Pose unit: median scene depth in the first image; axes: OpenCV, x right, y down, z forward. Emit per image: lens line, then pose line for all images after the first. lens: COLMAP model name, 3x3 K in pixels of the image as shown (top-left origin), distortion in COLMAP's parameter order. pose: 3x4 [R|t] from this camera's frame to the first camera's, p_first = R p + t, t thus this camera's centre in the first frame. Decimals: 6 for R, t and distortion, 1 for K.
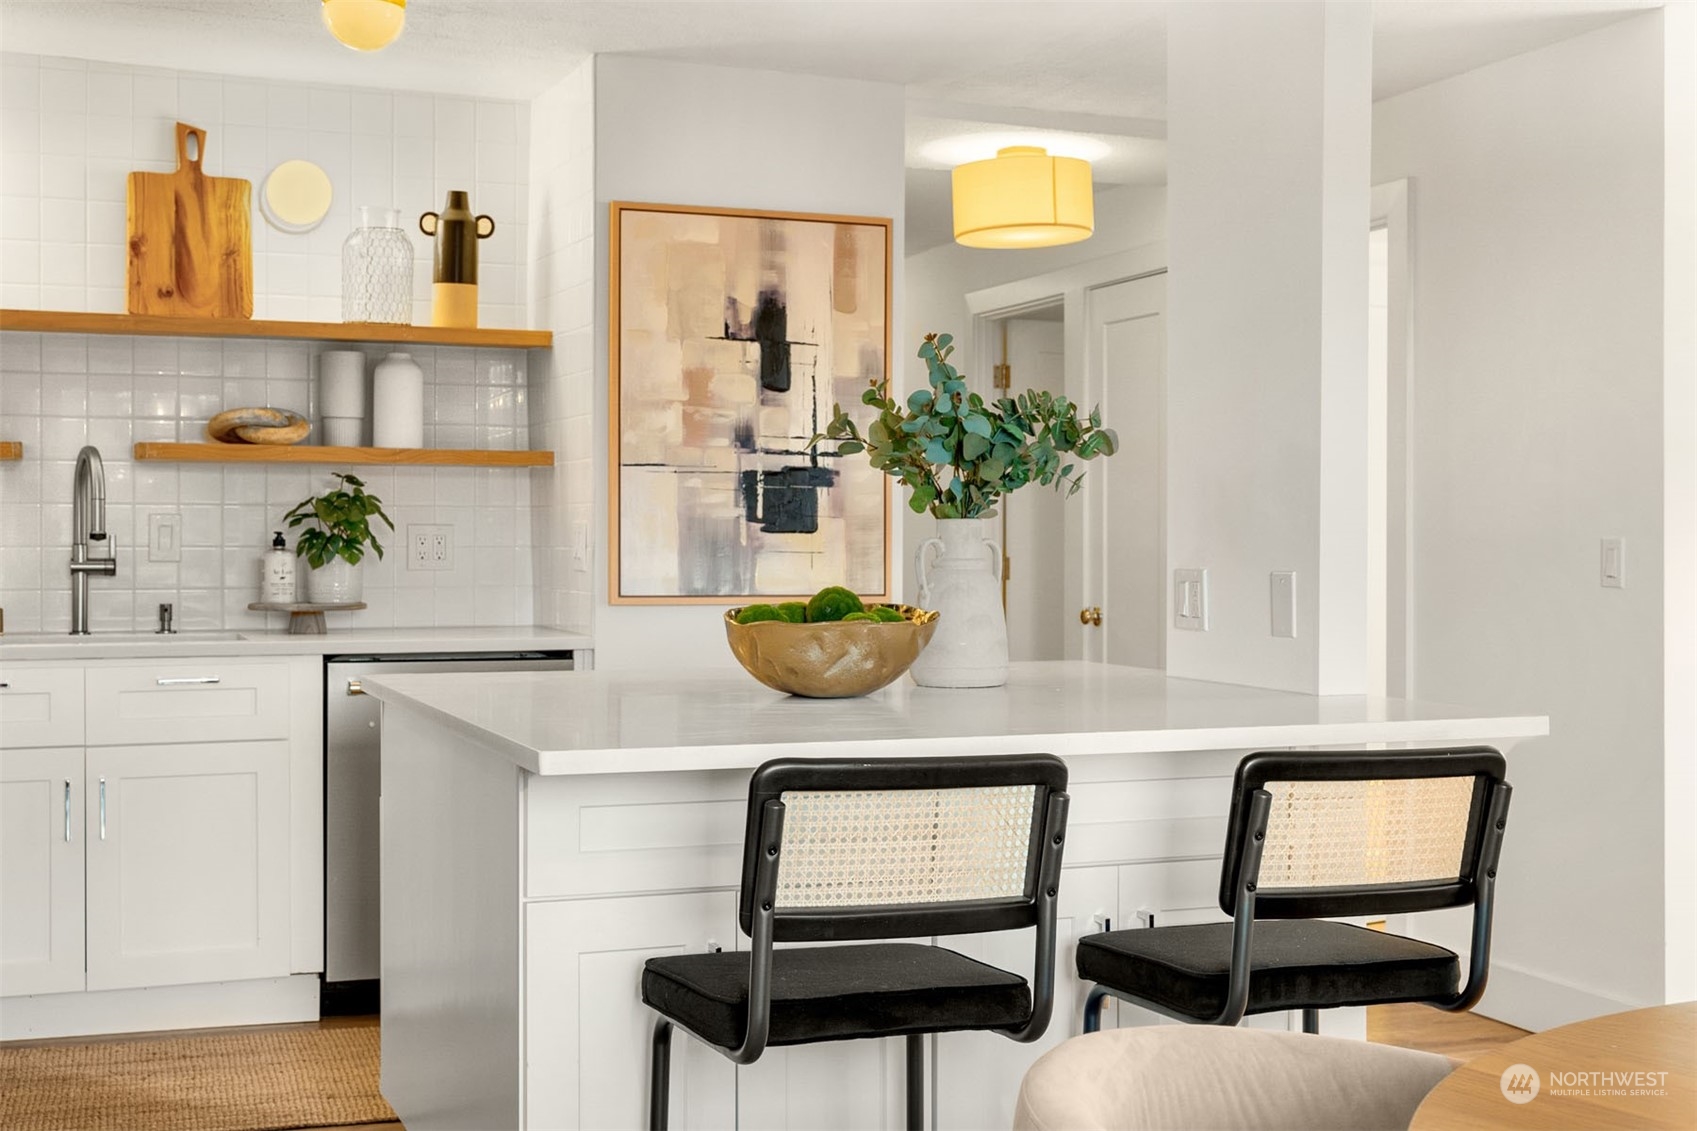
lens RADIAL K [[2104.4, 0, 848.5], [0, 2104.4, 565.5], [0, 0, 1]] dist [-0.002666, 0.059760]
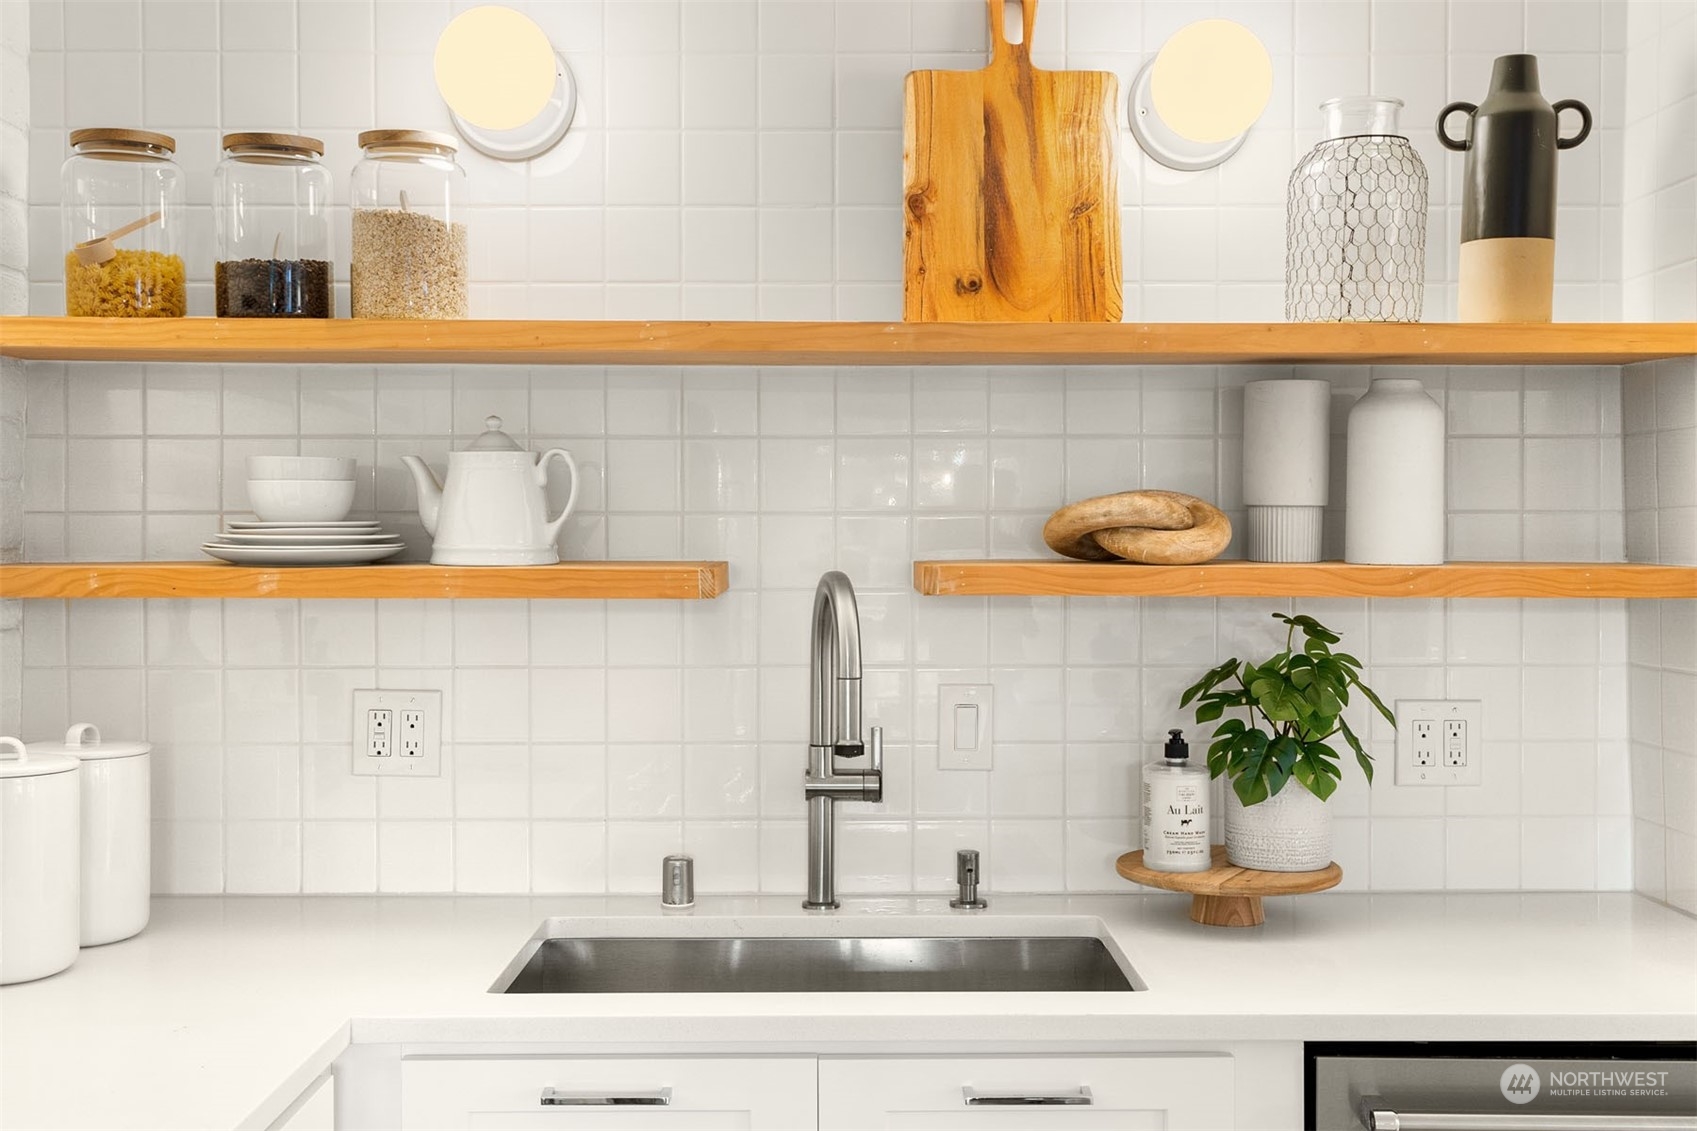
lens RADIAL K [[1688.1, 0, 848.5], [0, 1688.1, 565.5], [0, 0, 1]] dist [-0.003209, -0.005377]
pose [[0.935694, -0.001142, -0.352811, -0.198761], [-0.000871, 0.999984, -0.005546, -0.054226], [0.352811, 0.005497, 0.935678, 0.578831]]
